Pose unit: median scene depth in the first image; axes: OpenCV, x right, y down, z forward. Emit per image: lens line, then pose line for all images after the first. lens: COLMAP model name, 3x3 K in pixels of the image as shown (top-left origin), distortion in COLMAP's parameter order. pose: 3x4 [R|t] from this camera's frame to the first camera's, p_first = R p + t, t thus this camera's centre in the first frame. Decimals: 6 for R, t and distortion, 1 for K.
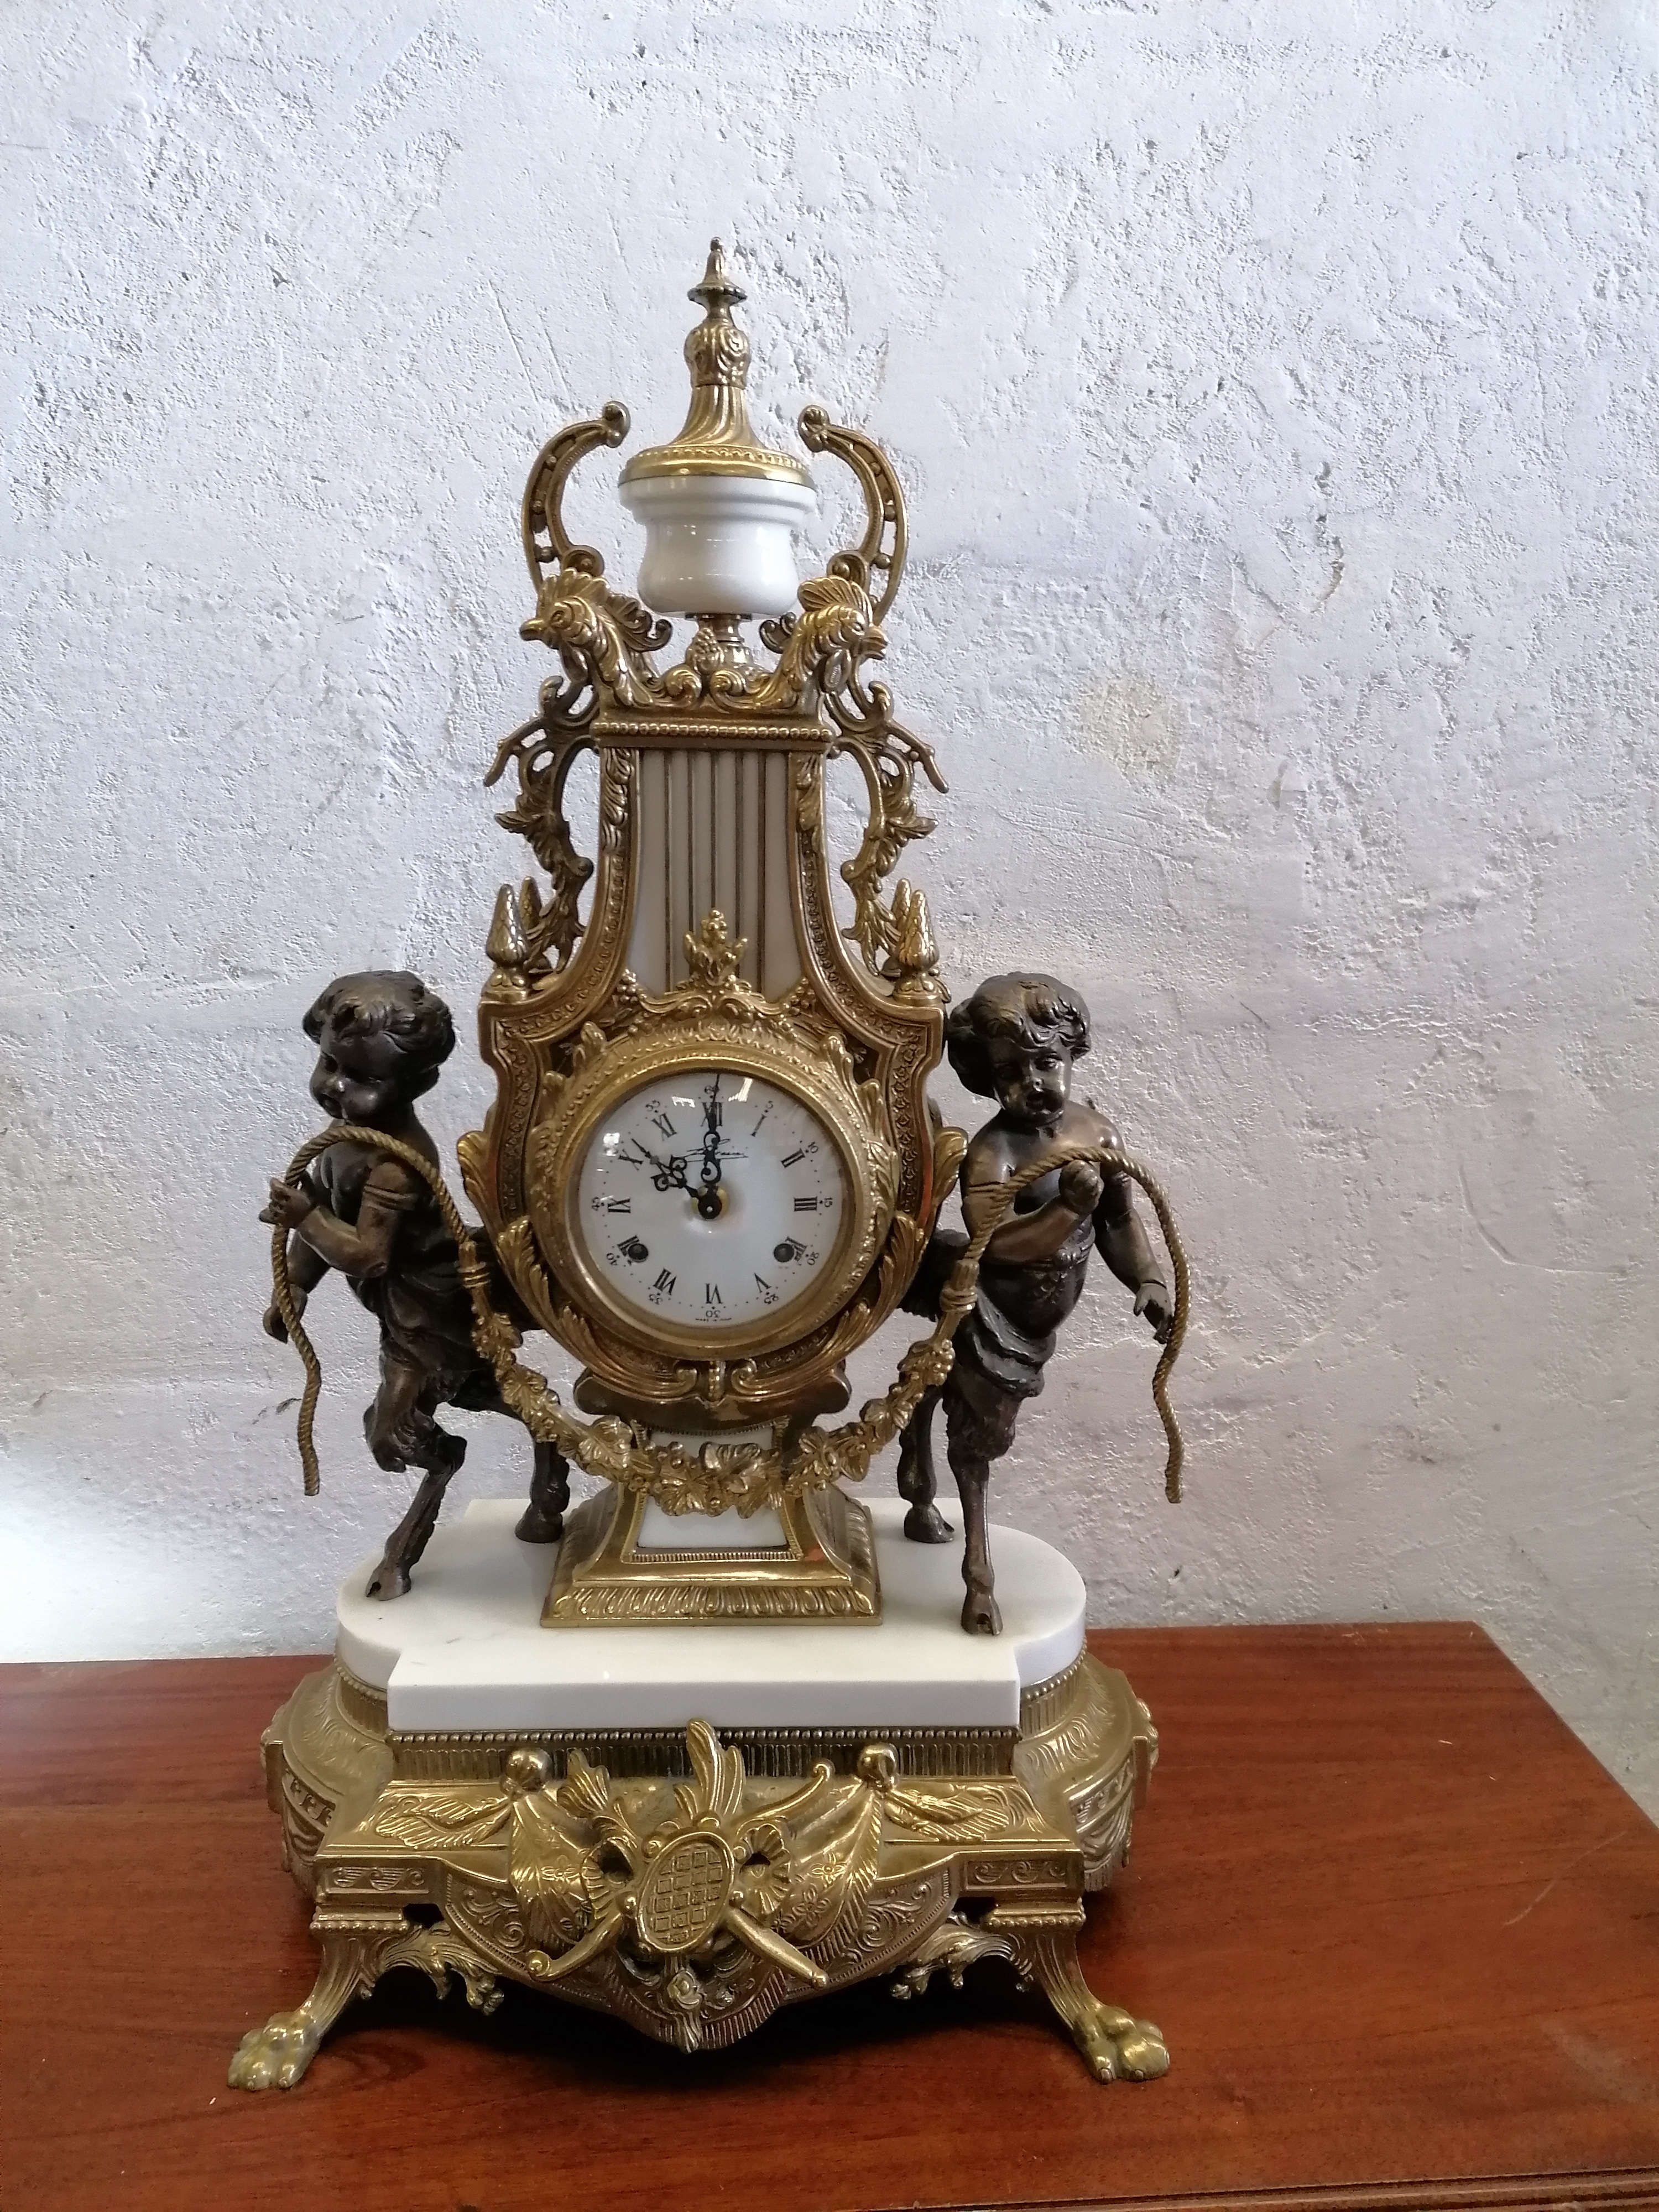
lens RADIAL K [[1688.3, 0, 841.5], [0, 1688.3, 1104.6], [0, 0, 1]] dist [0.086541, -0.127601]
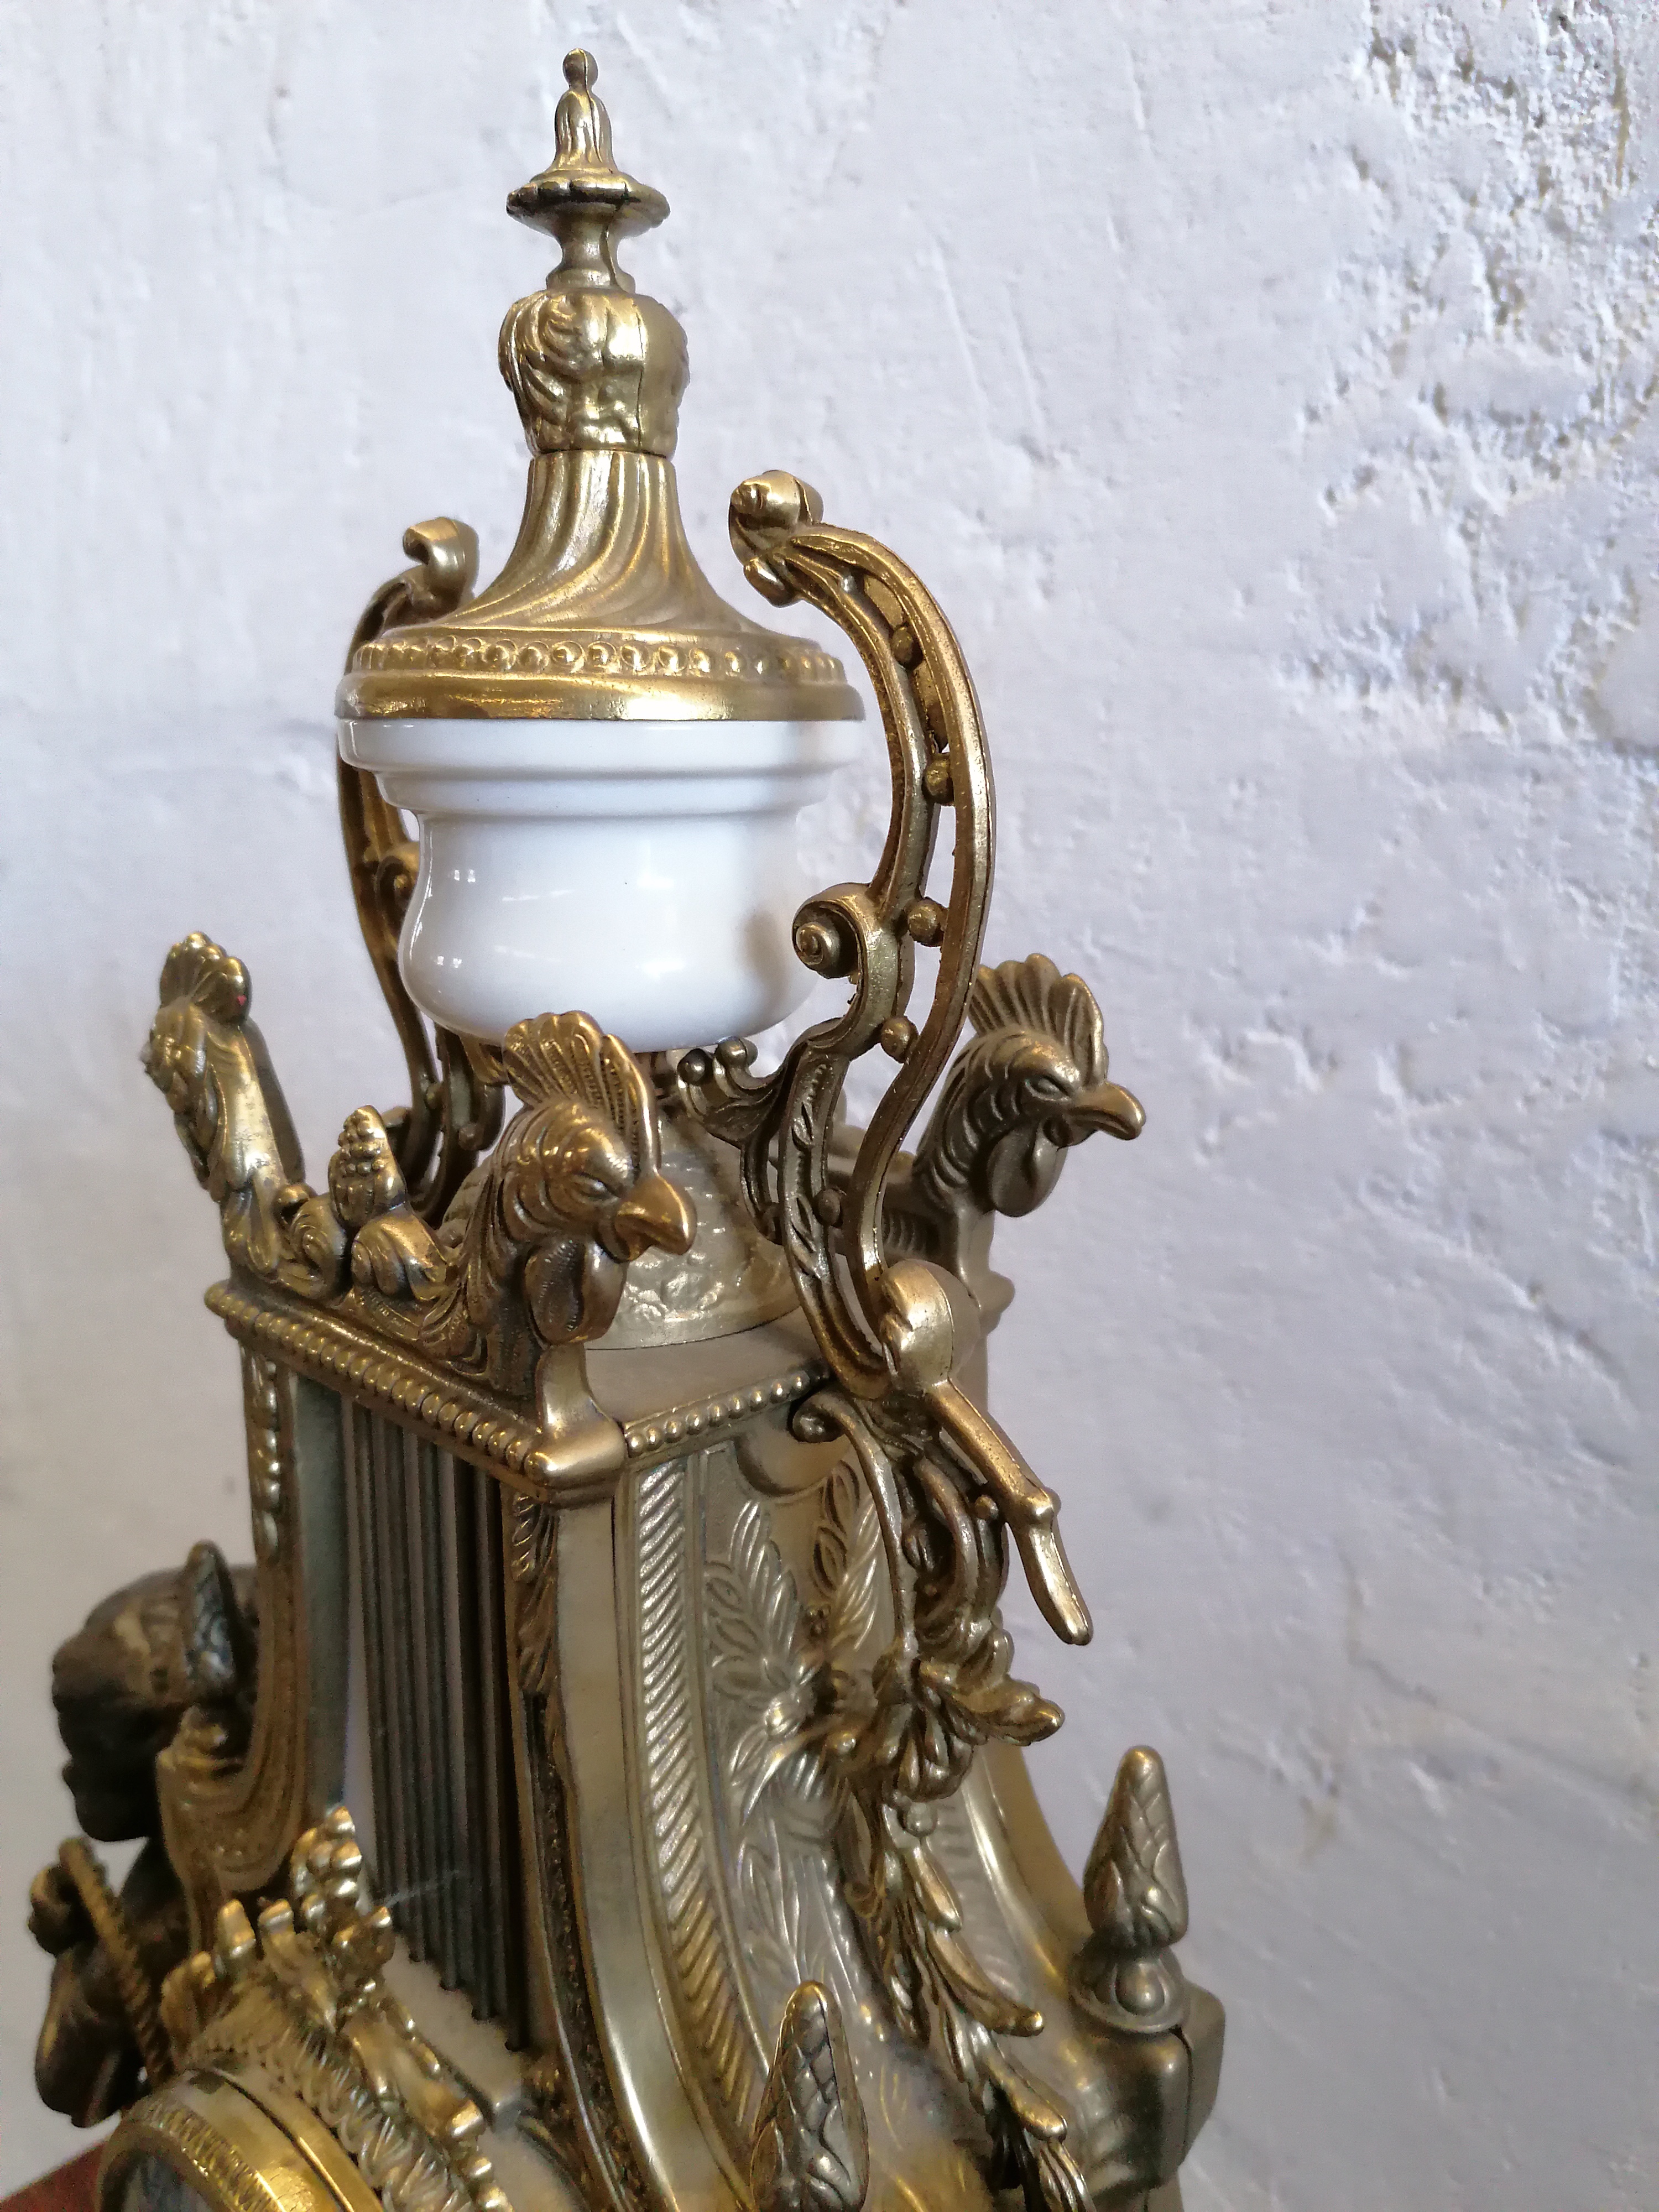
lens RADIAL K [[1688.3, 0, 834.0], [0, 1688.3, 1069.0], [0, 0, 1]] dist [0.086541, -0.127601]
pose [[0.677862, 0.145065, -0.720735, 0.196094], [-0.151210, 0.986890, 0.056421, -0.244746], [0.719471, 0.070737, 0.690911, 0.613370]]
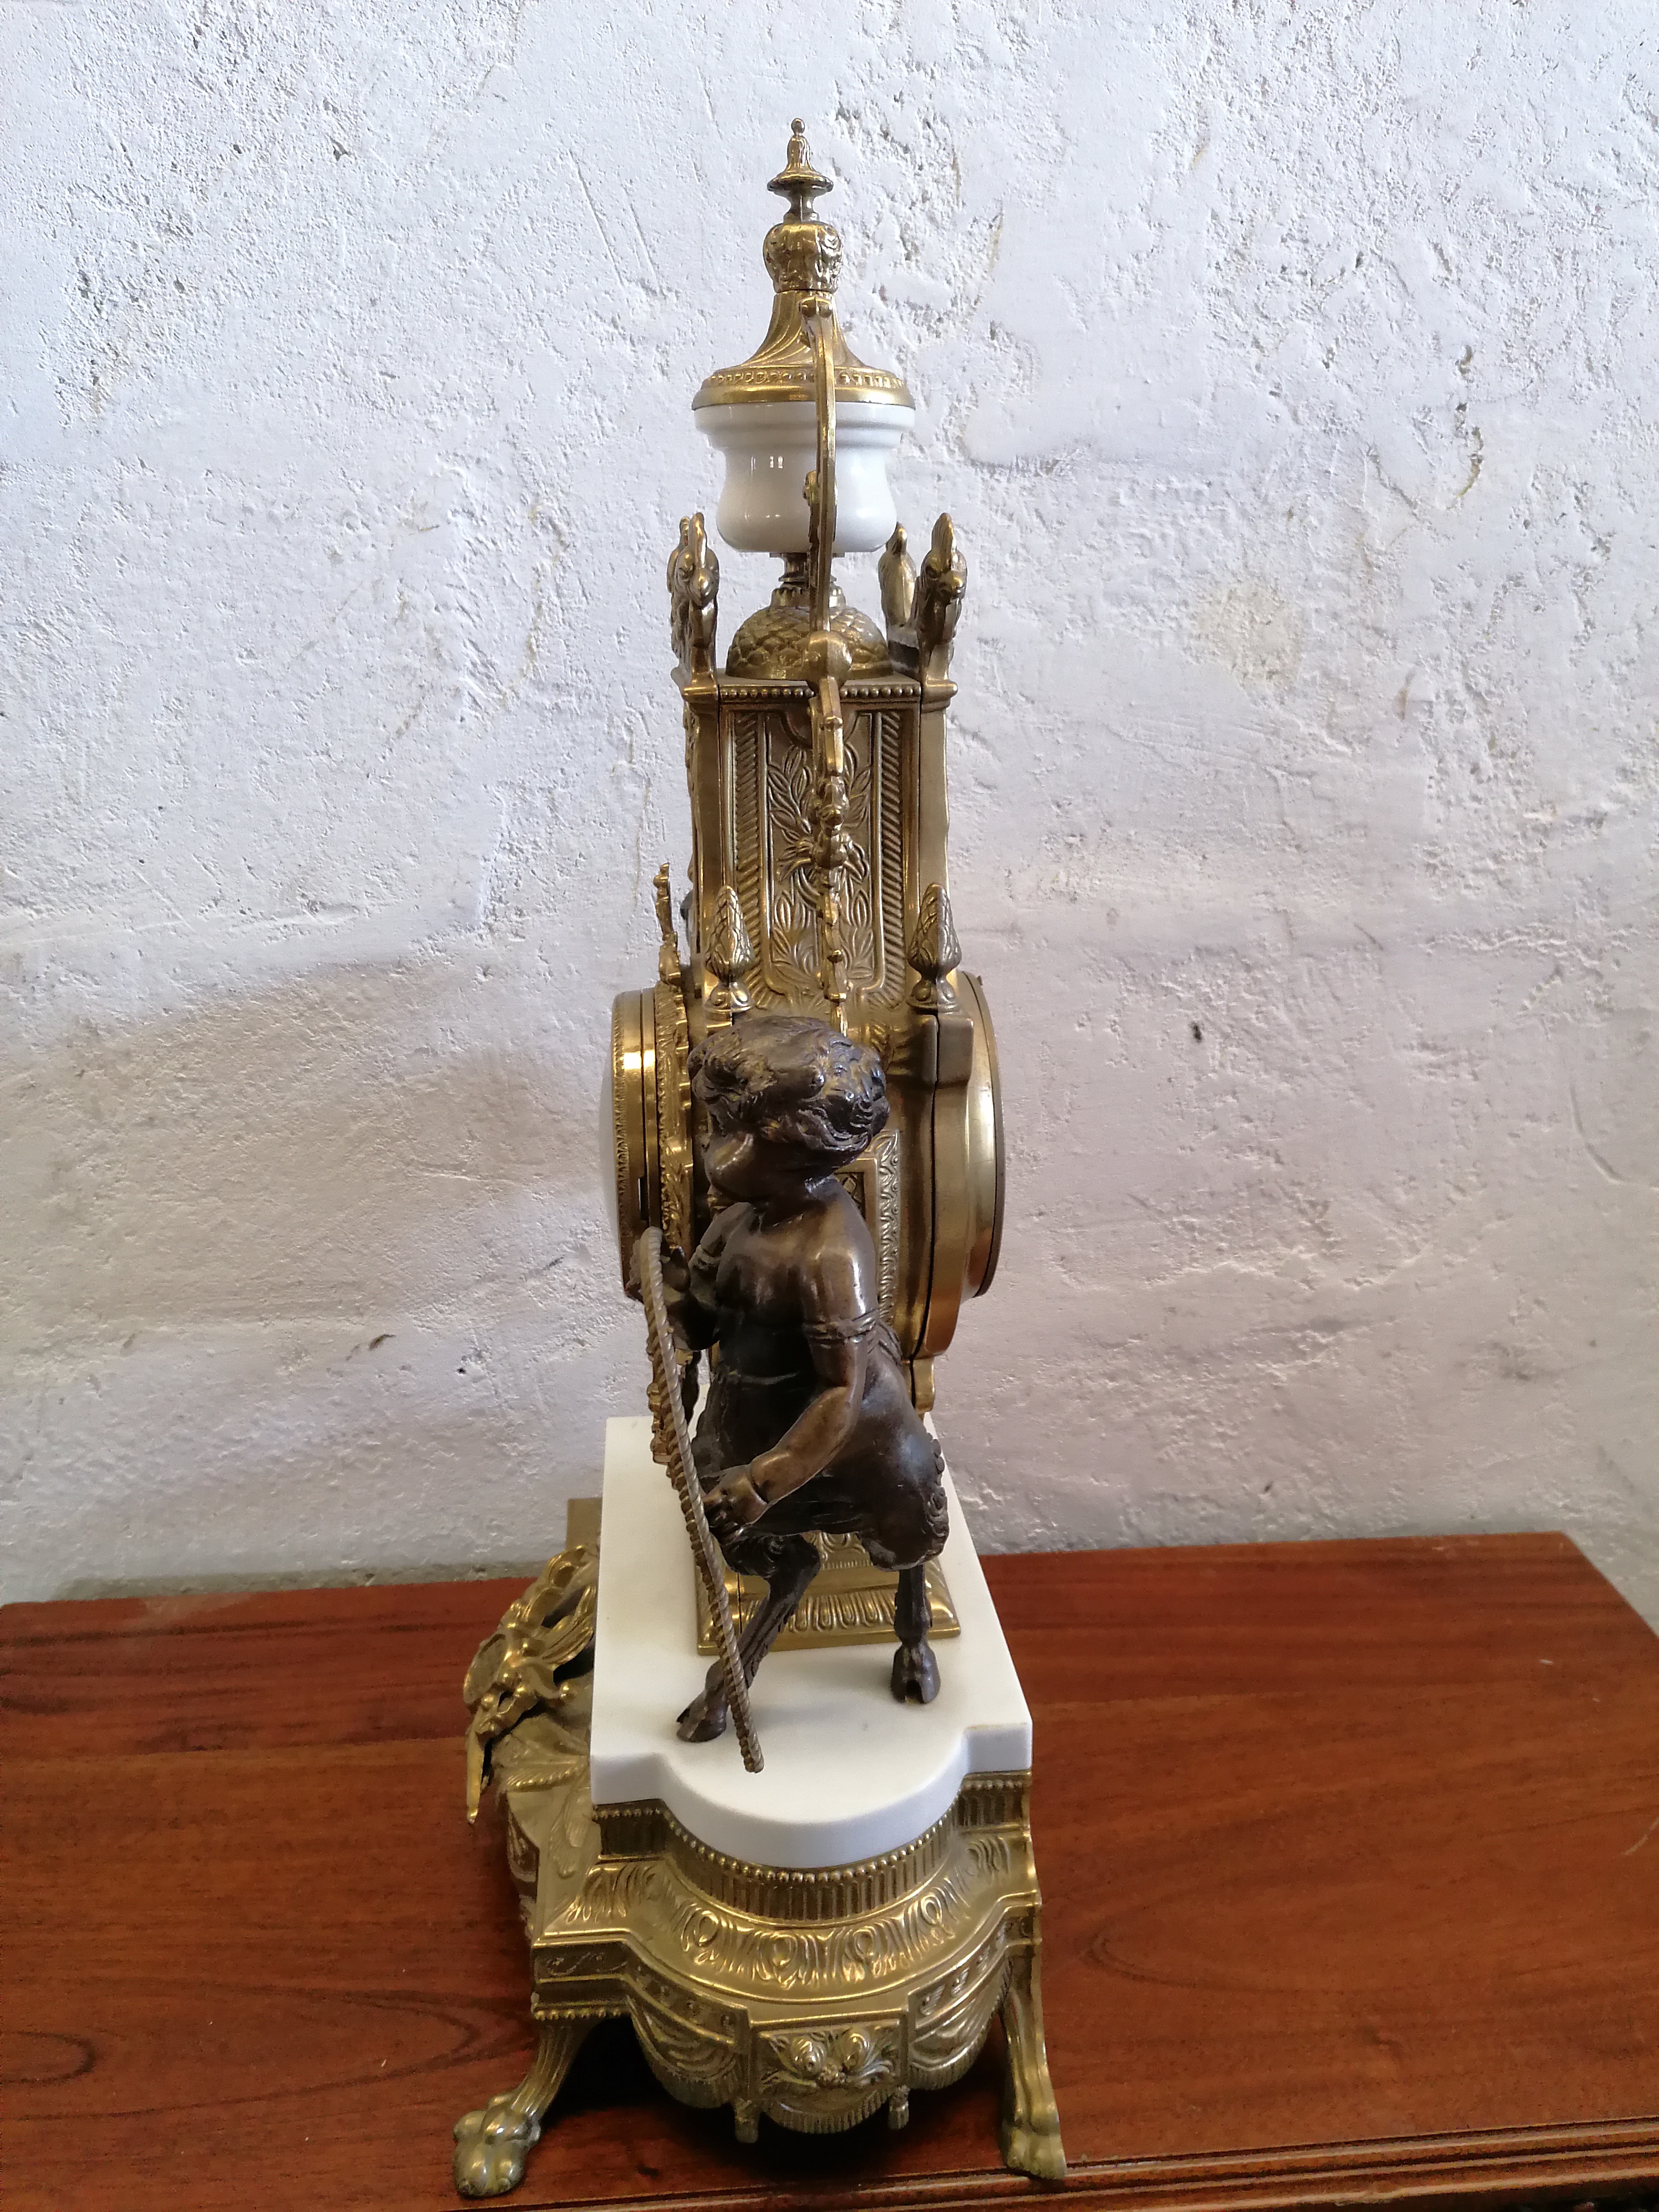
lens RADIAL K [[1688.3, 0, 837.9], [0, 1688.3, 1107.8], [0, 0, 1]] dist [0.086541, -0.127601]
pose [[0.999884, -0.010816, 0.010696, -0.076806], [0.009613, 0.994233, 0.106808, -0.068329], [-0.011790, -0.106693, 0.994222, 0.034789]]
